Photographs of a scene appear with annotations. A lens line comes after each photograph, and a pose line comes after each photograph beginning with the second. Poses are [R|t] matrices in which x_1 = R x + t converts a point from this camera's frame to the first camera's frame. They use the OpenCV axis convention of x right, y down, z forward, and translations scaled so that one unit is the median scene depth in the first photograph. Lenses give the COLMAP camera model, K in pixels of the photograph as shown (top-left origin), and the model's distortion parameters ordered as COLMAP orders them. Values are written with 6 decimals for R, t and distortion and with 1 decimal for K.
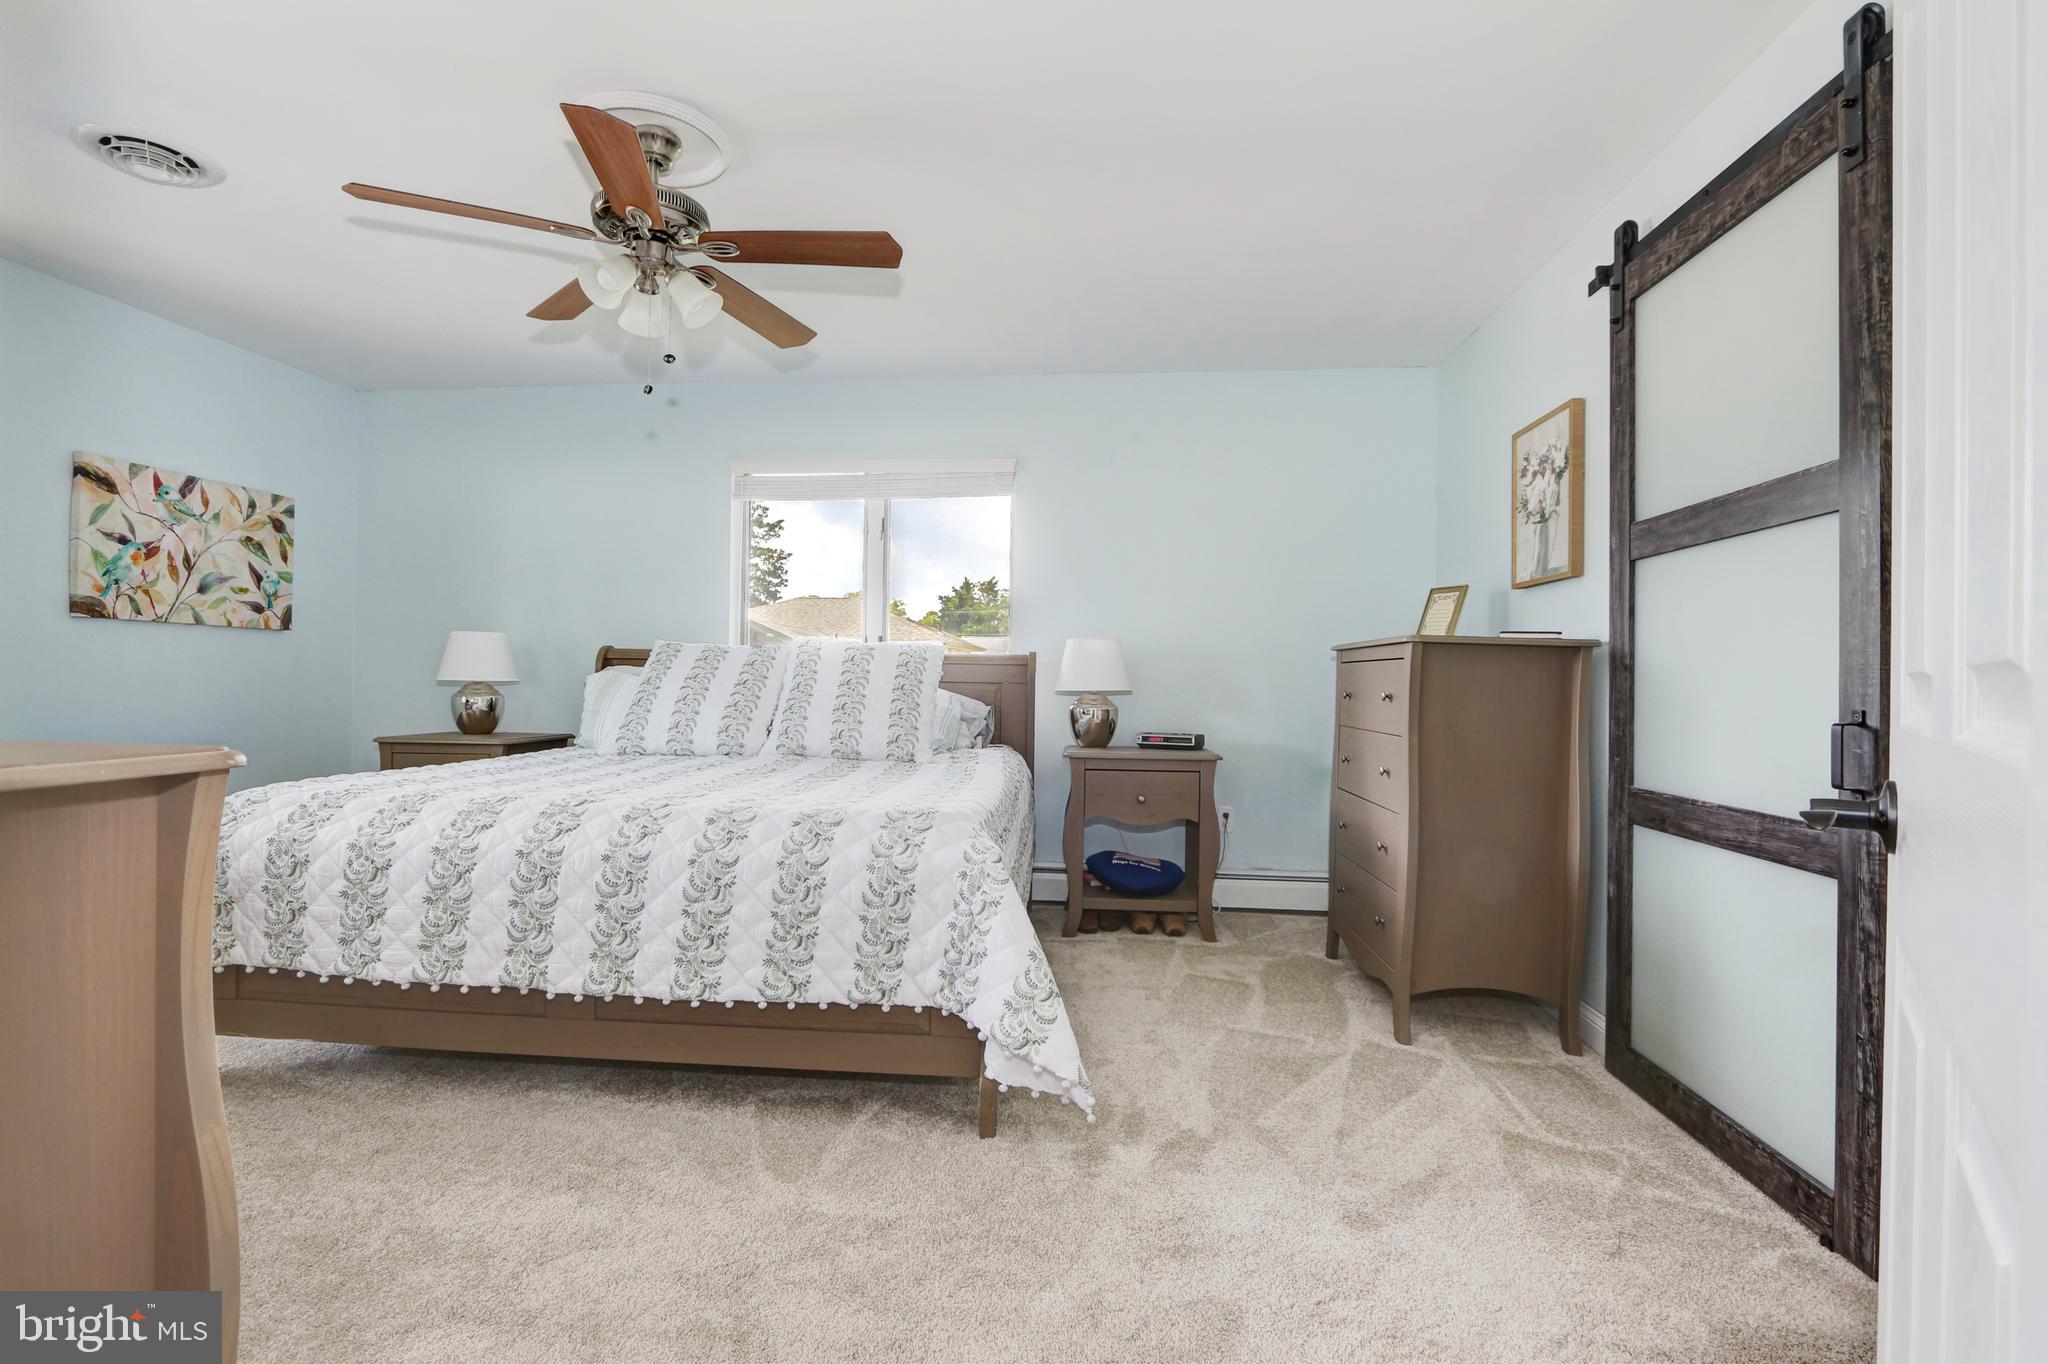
lens RADIAL K [[946.2, 0, 1024.0], [0, 946.2, 682.0], [0, 0, 1]] dist [-0.014807, 0.001221]
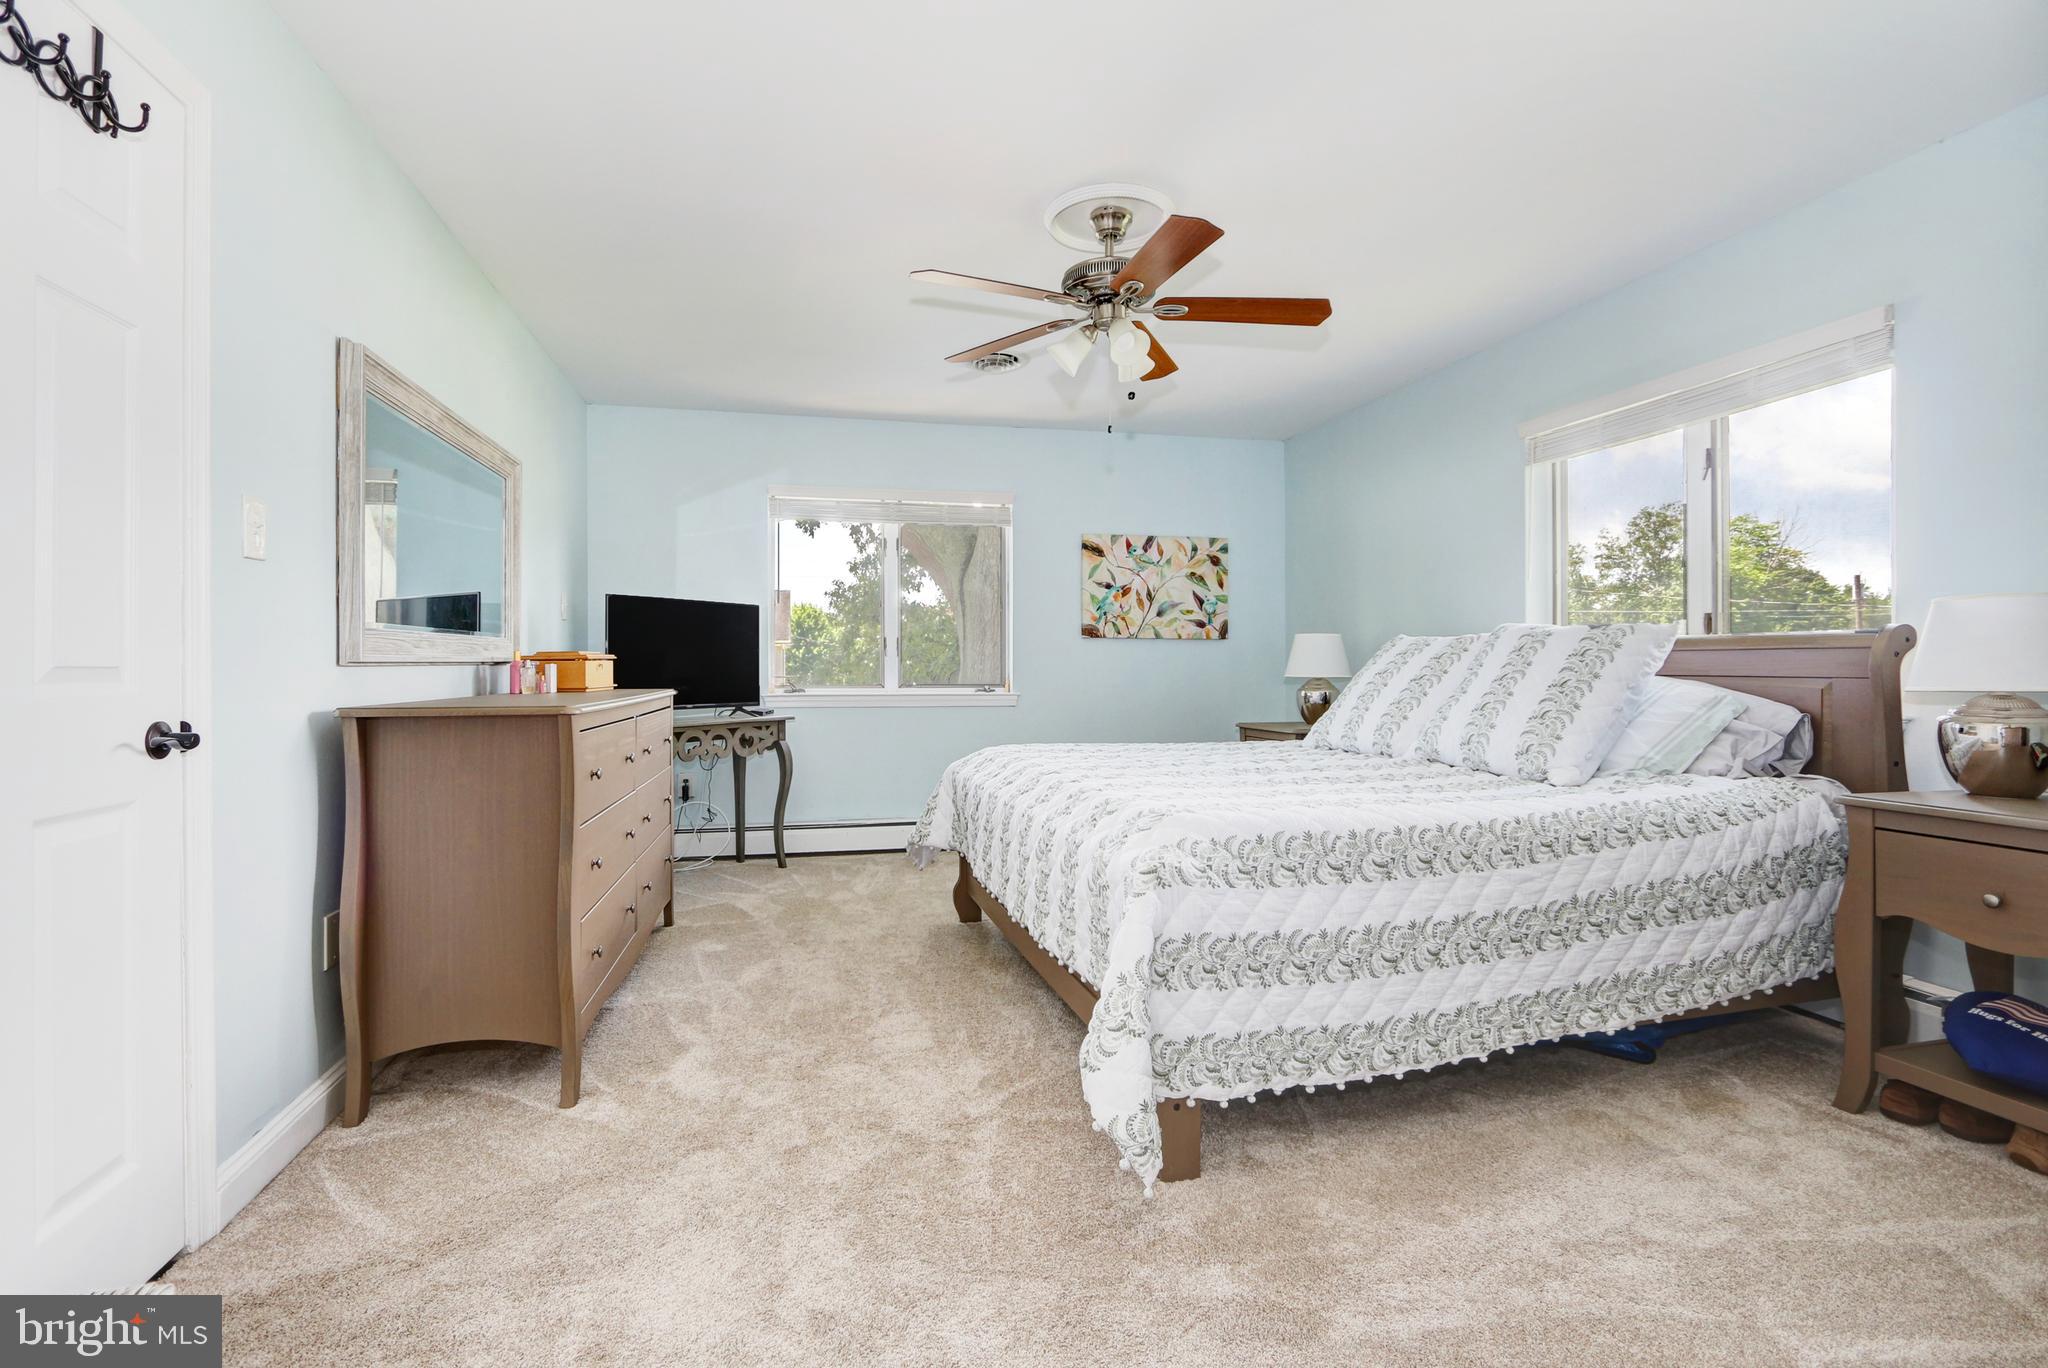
lens RADIAL K [[981.7, 0, 1025.6], [0, 981.7, 666.5], [0, 0, 1]] dist [-0.000452, -0.000042]
pose [[0.319206, -0.014019, -0.947582, 0.459746], [0.002016, 0.999898, -0.014114, 0.002019], [0.947683, 0.002595, 0.319202, 0.319986]]
